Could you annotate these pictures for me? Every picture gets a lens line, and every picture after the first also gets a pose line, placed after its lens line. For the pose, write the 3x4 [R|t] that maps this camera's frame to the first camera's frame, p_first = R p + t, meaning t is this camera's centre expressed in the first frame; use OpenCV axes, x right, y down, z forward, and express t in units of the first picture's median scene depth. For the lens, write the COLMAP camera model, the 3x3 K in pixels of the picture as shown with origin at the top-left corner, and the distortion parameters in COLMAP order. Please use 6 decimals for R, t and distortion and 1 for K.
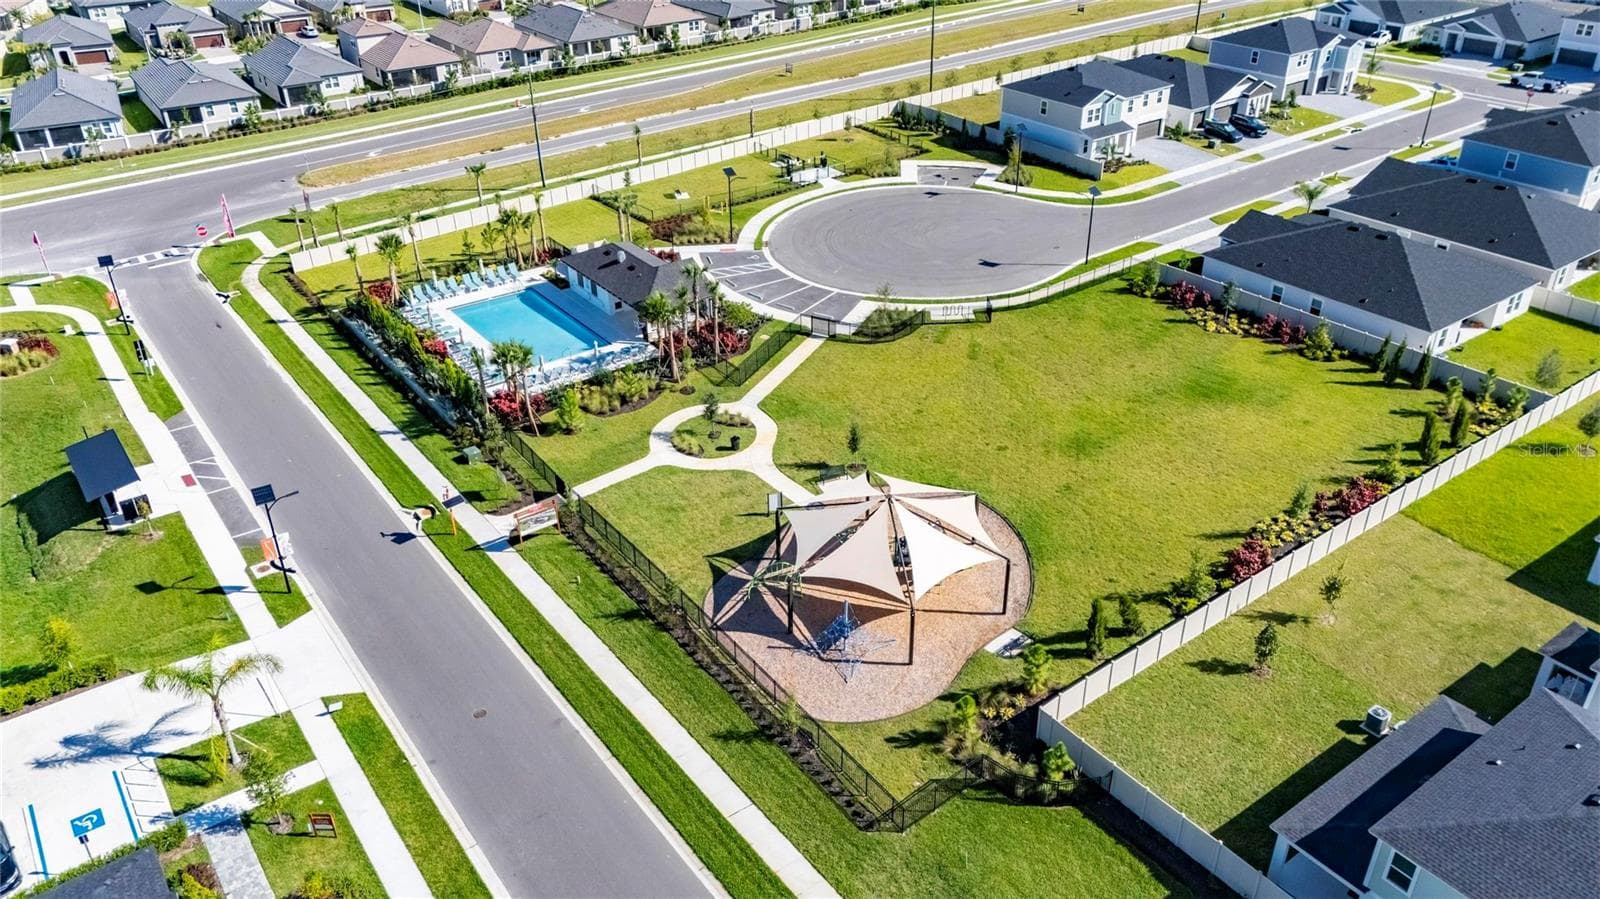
lens RADIAL K [[1183.9, 0, 799.1], [0, 1183.9, 441.0], [0, 0, 1]] dist [0.087479, -0.094462]
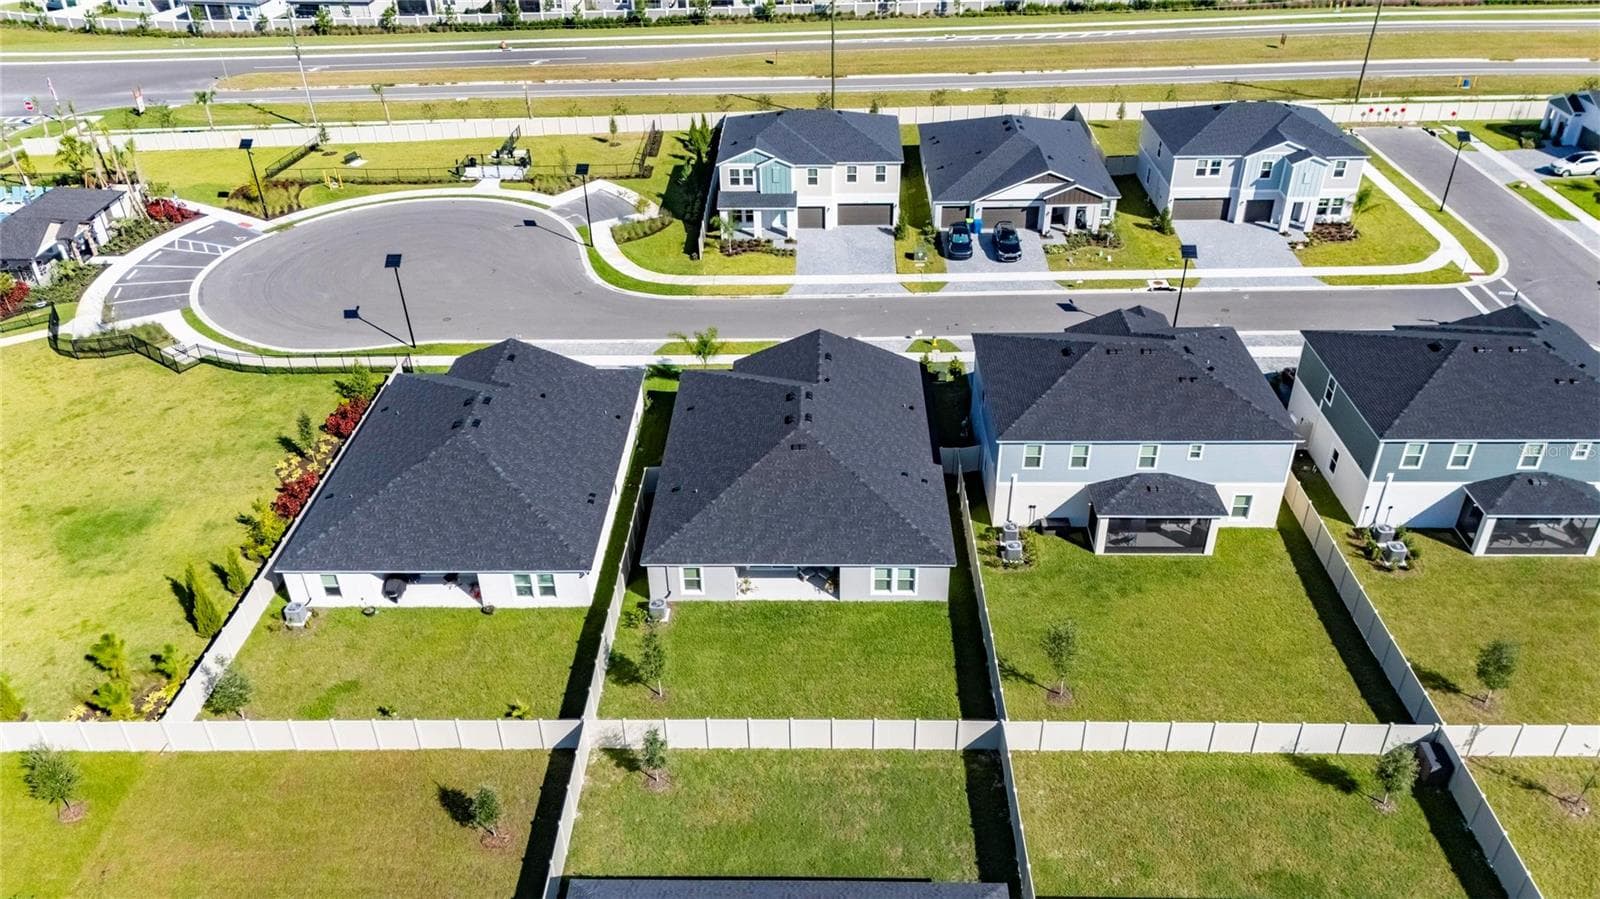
lens RADIAL K [[1183.9, 0, 799.1], [0, 1183.9, 441.0], [0, 0, 1]] dist [0.087479, -0.094462]
pose [[0.793484, 0.326357, -0.513687, 0.724939], [-0.299608, 0.944167, 0.137050, -0.227680], [0.529733, 0.045158, 0.846961, 0.377968]]
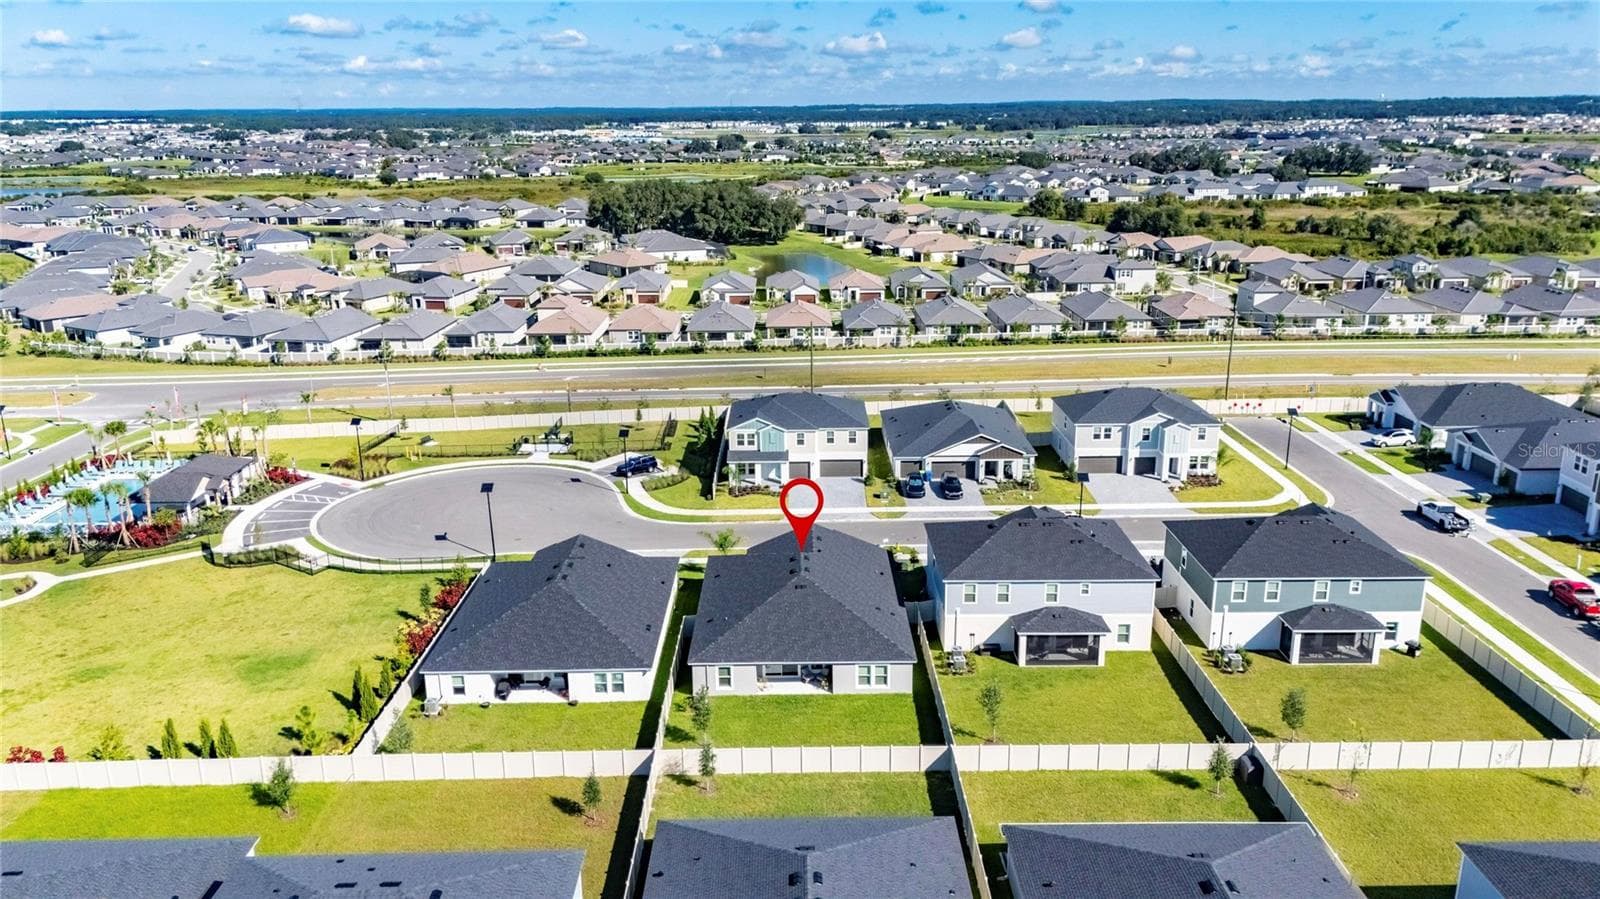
lens RADIAL K [[1173.4, 0, 800.0], [0, 1173.4, 449.5], [0, 0, 1]] dist [0.153966, -0.321887]
pose [[0.809469, 0.167390, -0.562797, 0.837211], [-0.293368, 0.945588, -0.140708, -0.139469], [0.508621, 0.279005, 0.814531, 0.225237]]
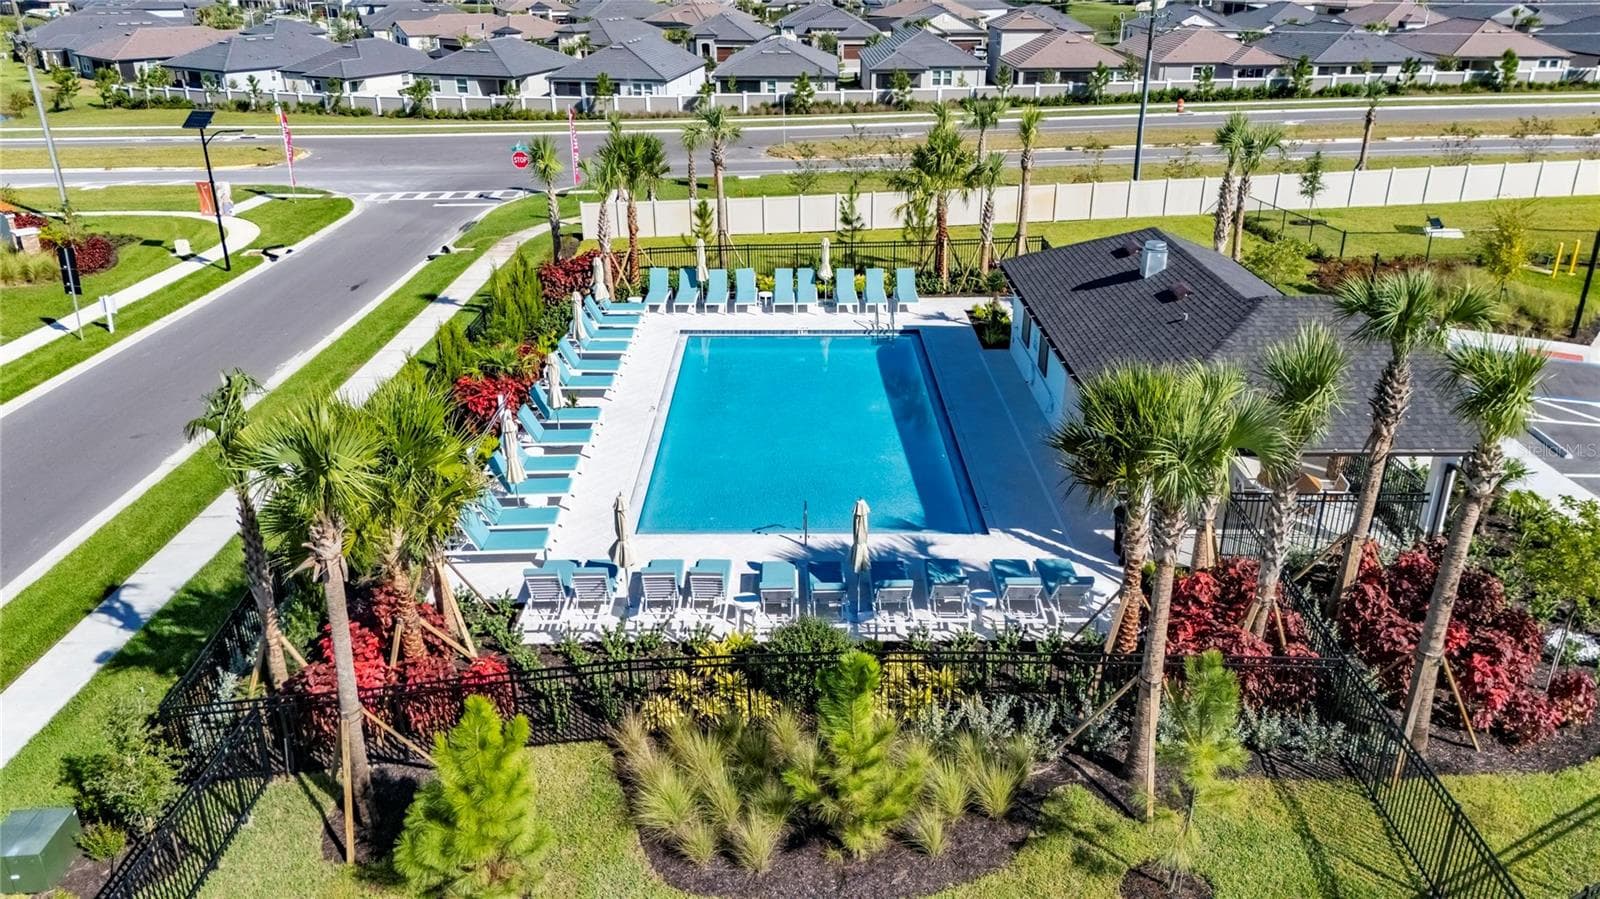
lens RADIAL K [[1183.9, 0, 799.1], [0, 1183.9, 441.0], [0, 0, 1]] dist [0.087479, -0.094462]
pose [[0.811445, 0.234644, -0.535257, -0.039473], [-0.299775, 0.953309, -0.036550, -0.057126], [0.501689, 0.190115, 0.843898, 0.545122]]
